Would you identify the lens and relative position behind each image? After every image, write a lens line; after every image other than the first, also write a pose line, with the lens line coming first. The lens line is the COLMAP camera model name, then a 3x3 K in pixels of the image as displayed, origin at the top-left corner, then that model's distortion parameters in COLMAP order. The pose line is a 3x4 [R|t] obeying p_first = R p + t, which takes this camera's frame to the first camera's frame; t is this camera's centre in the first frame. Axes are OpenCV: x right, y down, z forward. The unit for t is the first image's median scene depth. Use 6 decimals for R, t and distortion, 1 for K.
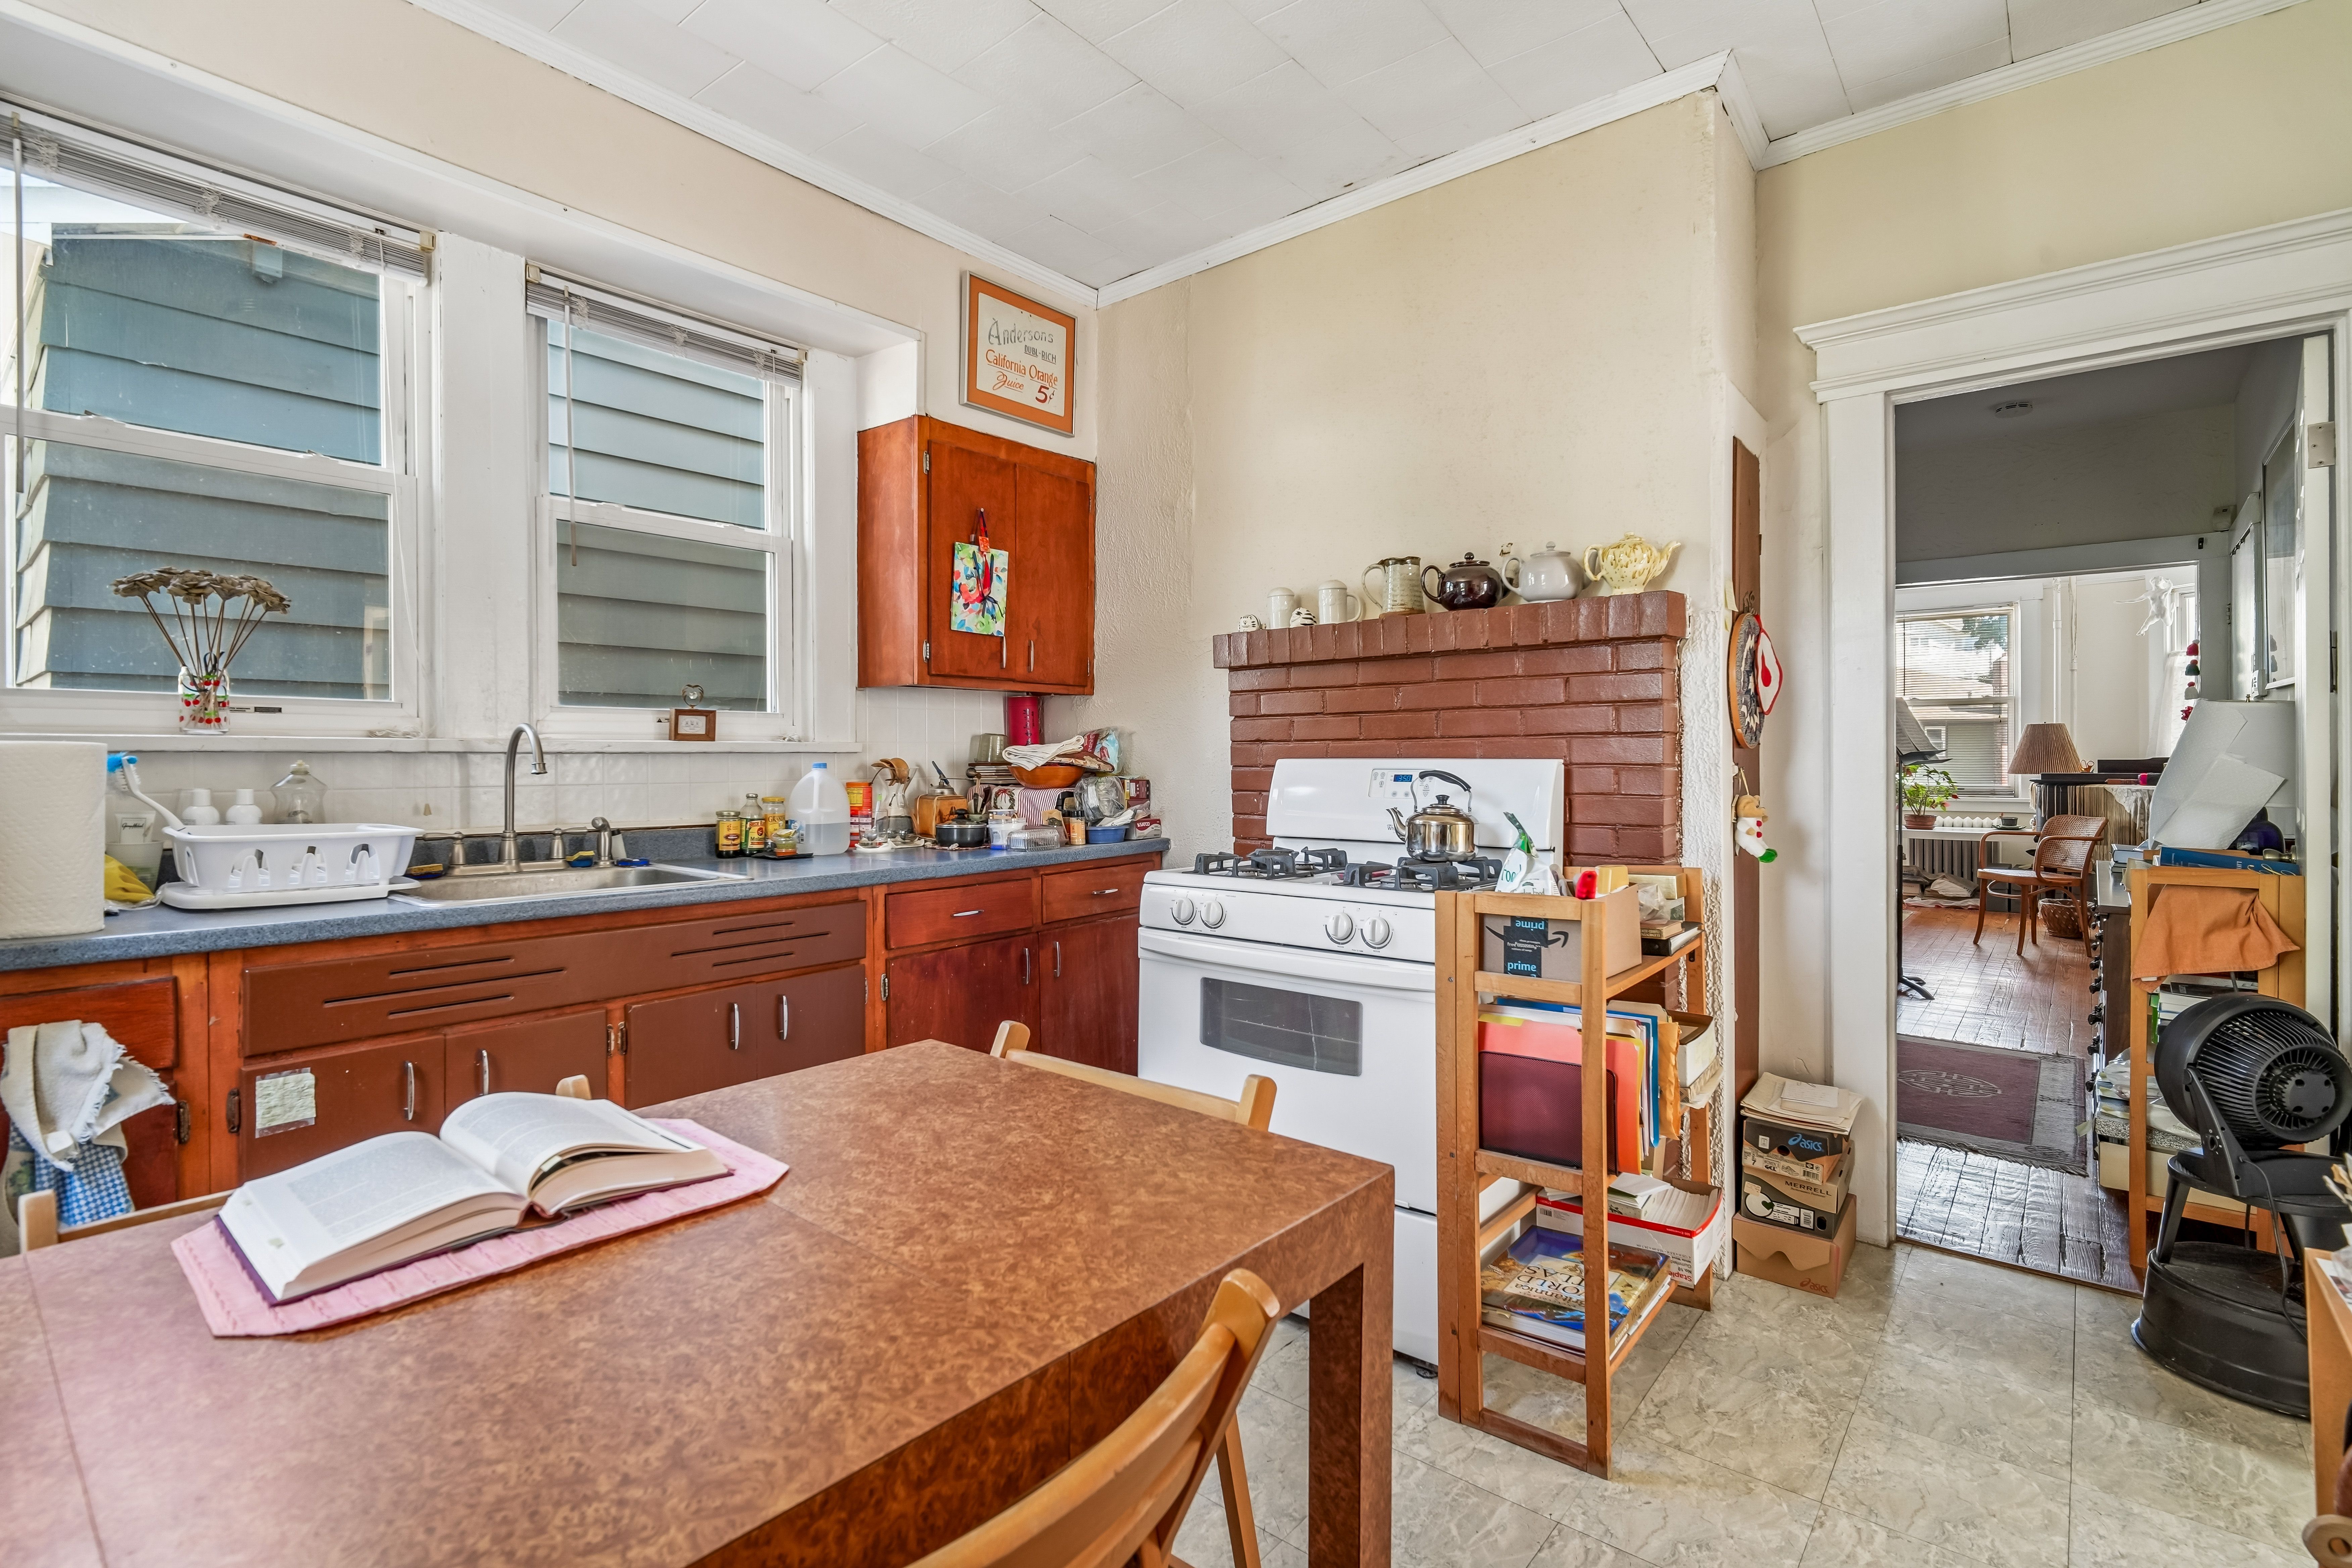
lens RADIAL K [[1086.5, 0, 1183.7], [0, 1086.5, 776.6], [0, 0, 1]] dist [-0.014906, 0.000041]
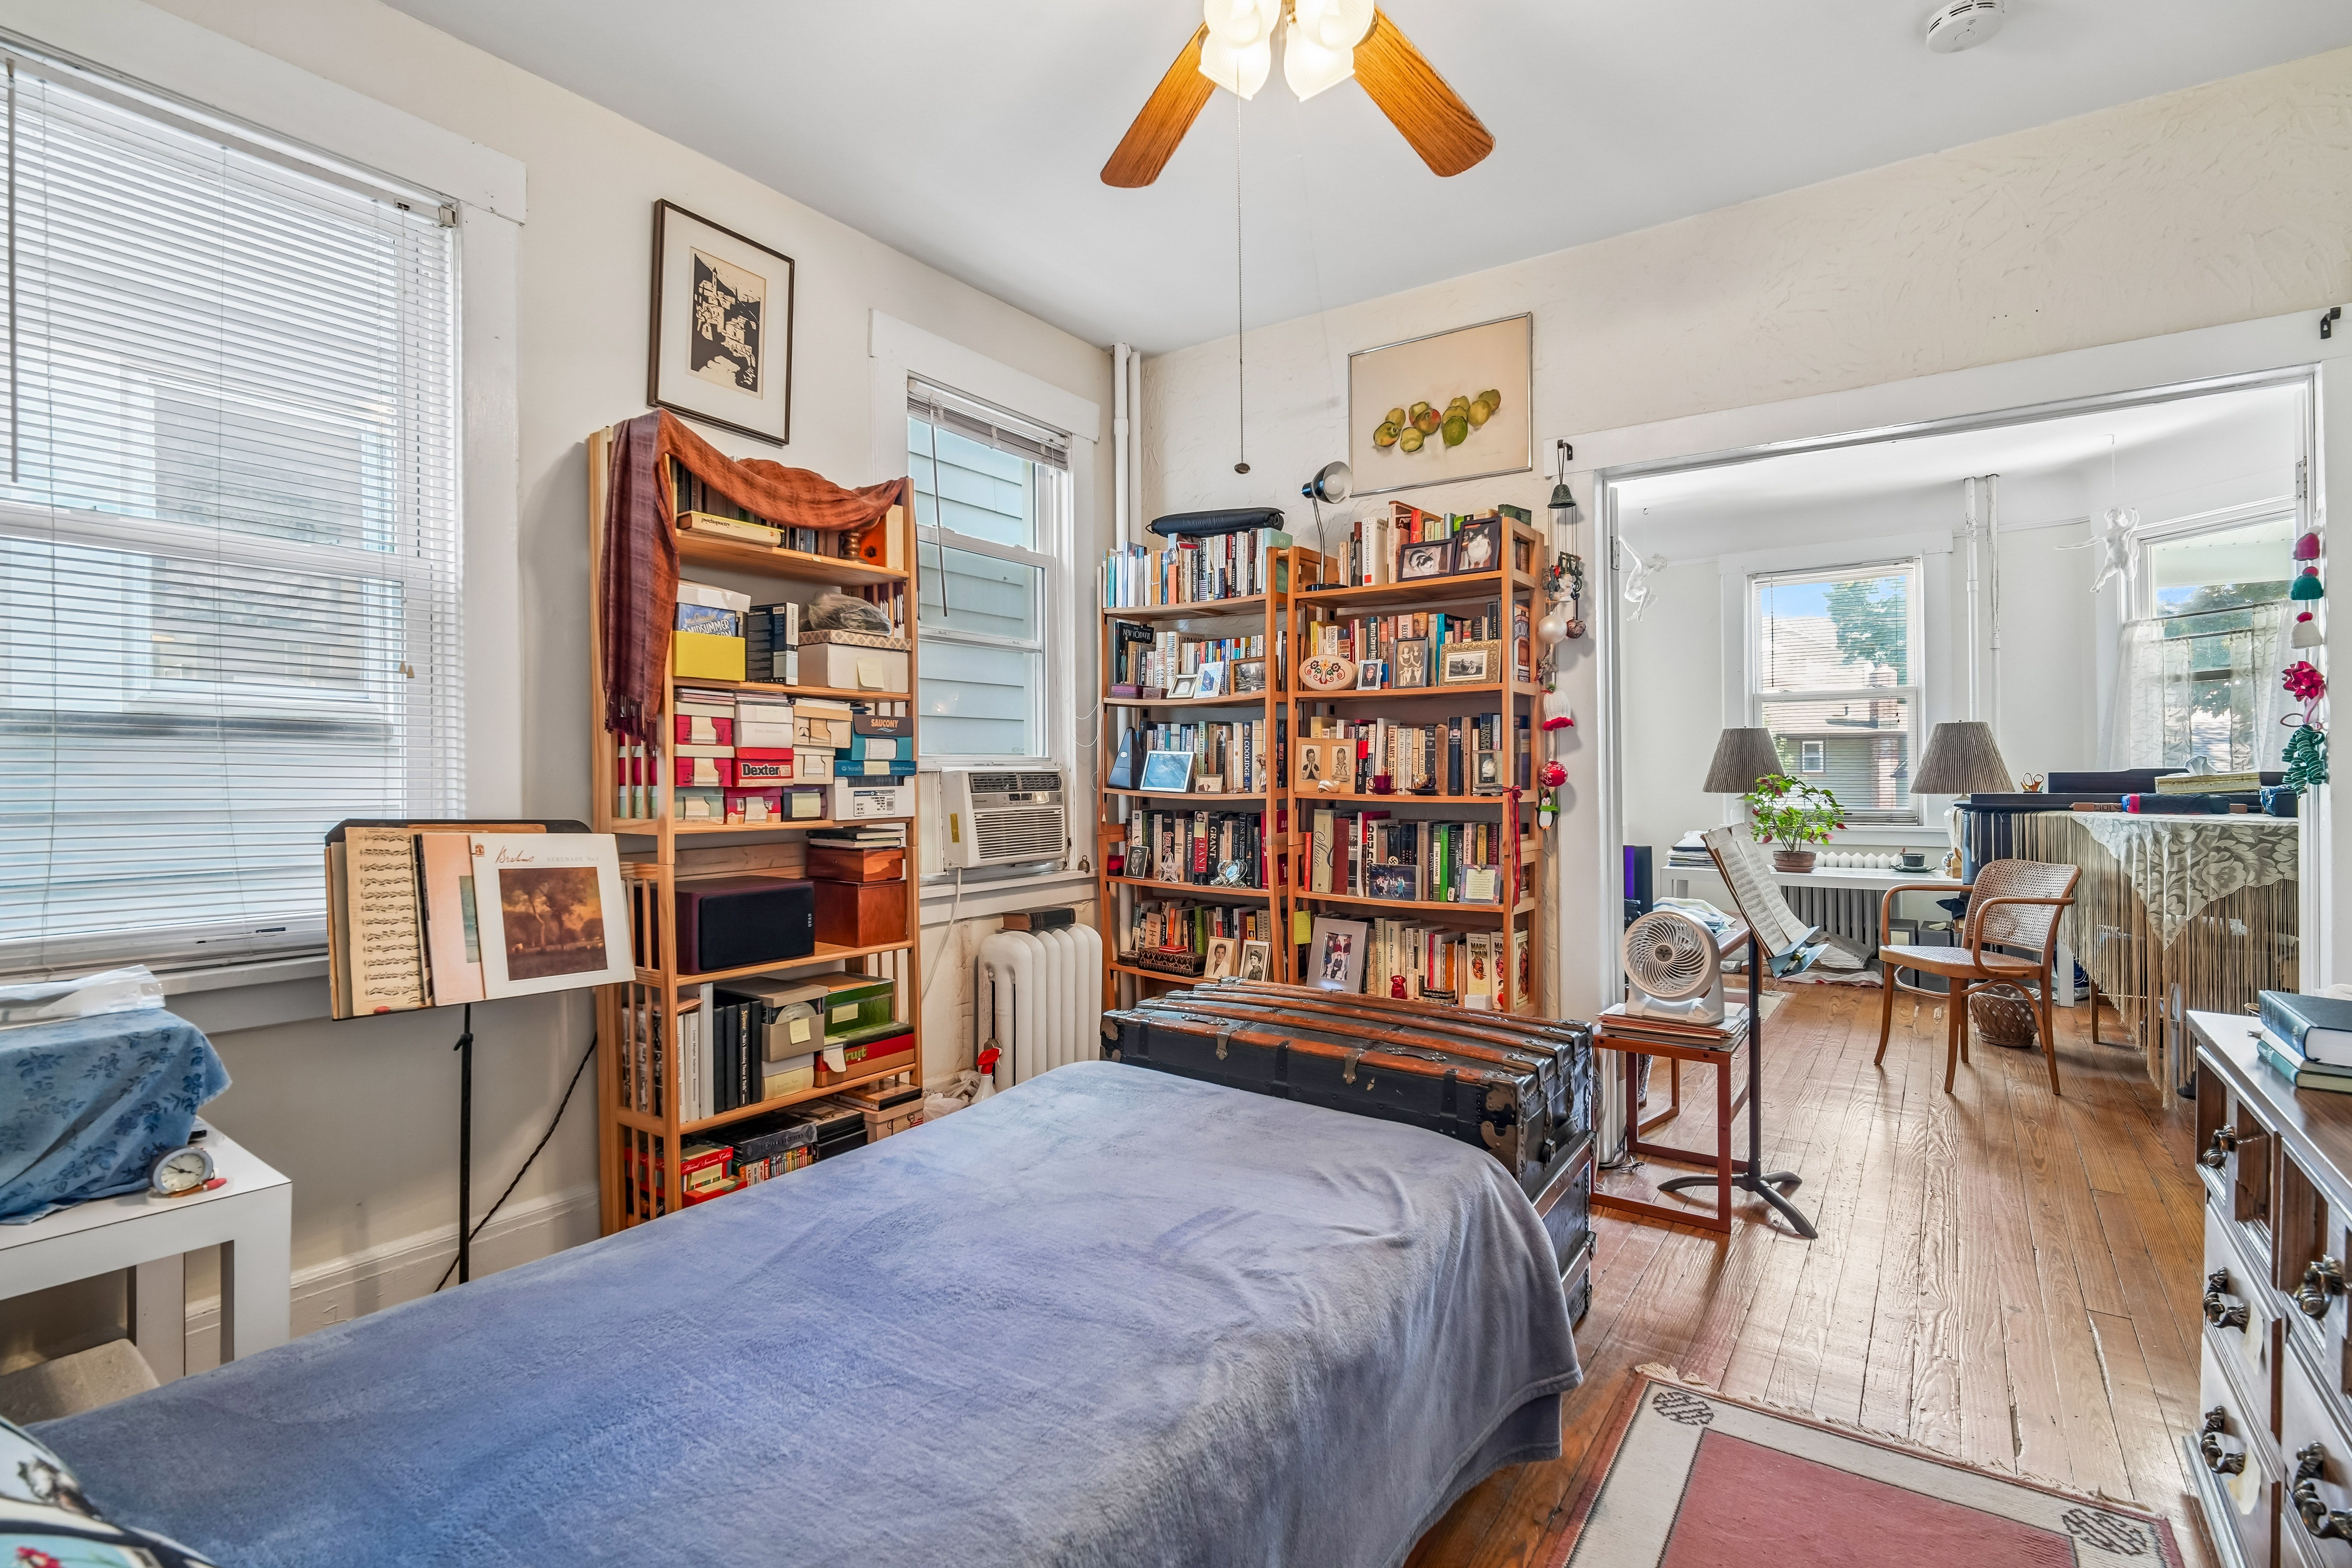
lens RADIAL K [[1086.5, 0, 1180.3], [0, 1086.5, 776.9], [0, 0, 1]] dist [-0.014906, 0.000041]
pose [[0.996989, -0.003802, 0.077453, 0.277333], [0.005060, 0.999858, -0.016049, -0.005473], [-0.077381, 0.016393, 0.996867, 0.396371]]
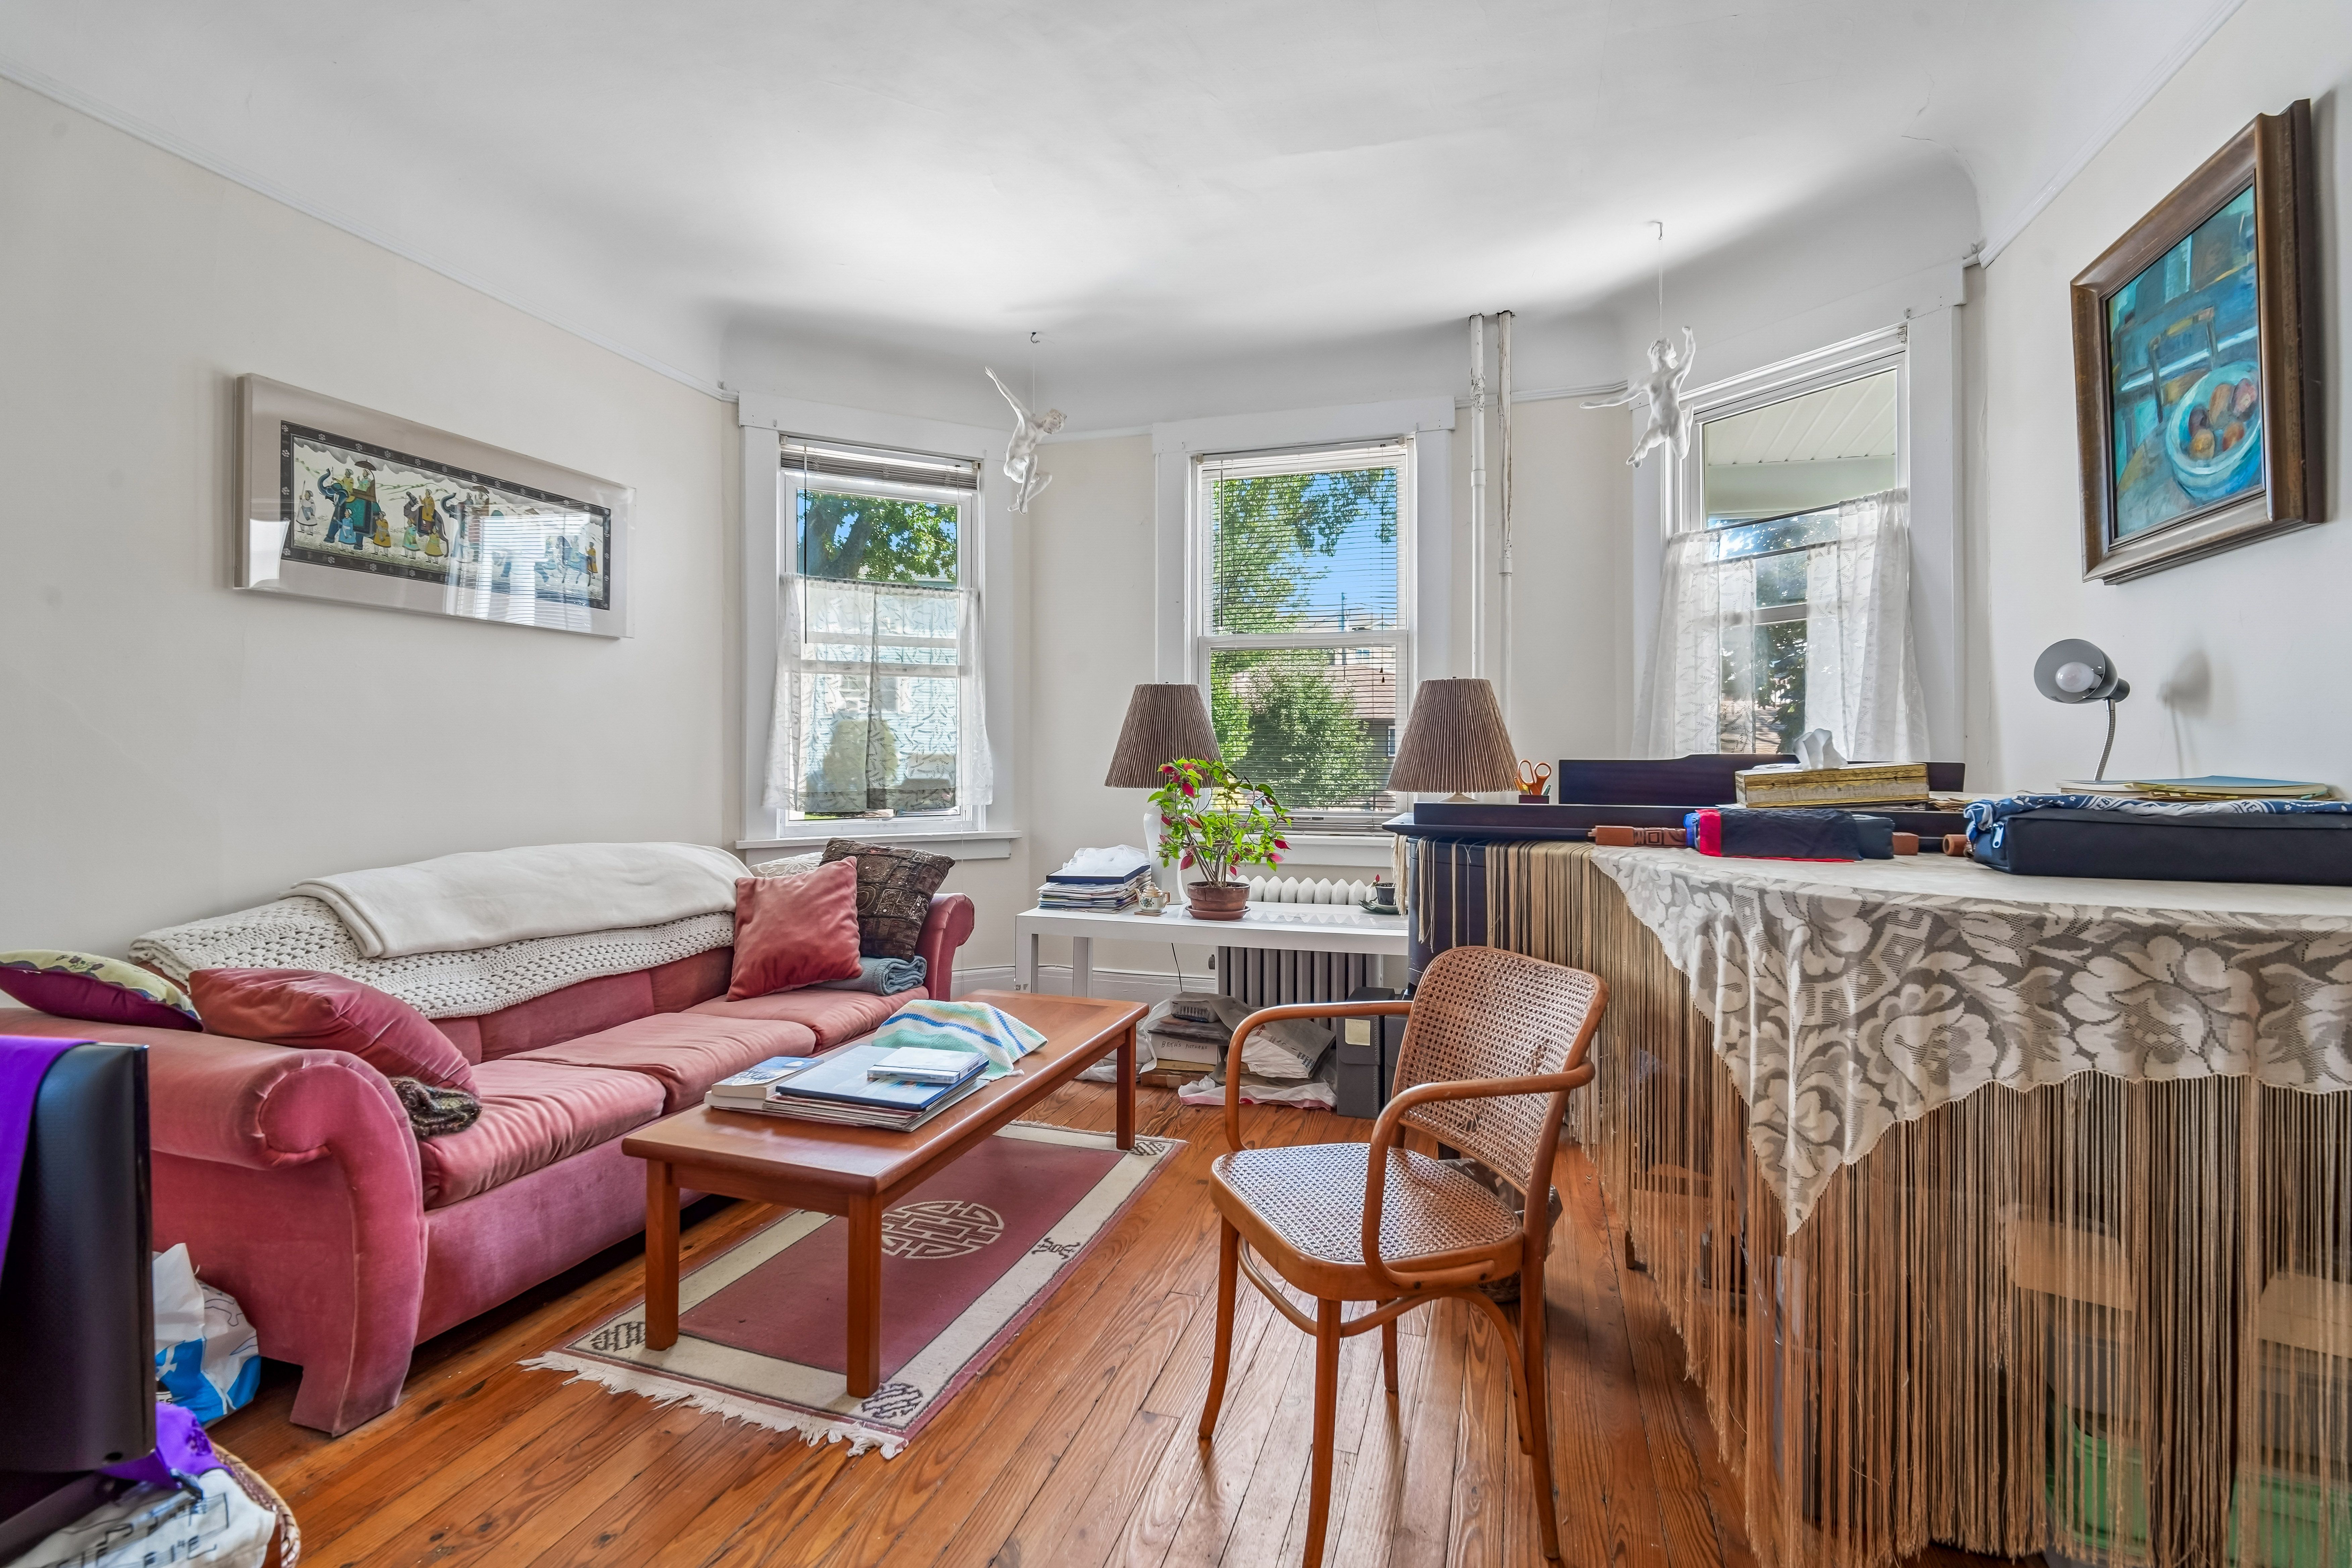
lens RADIAL K [[1086.5, 0, 1167.5], [0, 1086.5, 760.1], [0, 0, 1]] dist [-0.014906, 0.000041]
pose [[0.927230, 0.003989, 0.374472, 0.620386], [0.000749, 0.999922, -0.012505, -0.011982], [-0.374492, 0.011876, 0.927154, 0.745221]]
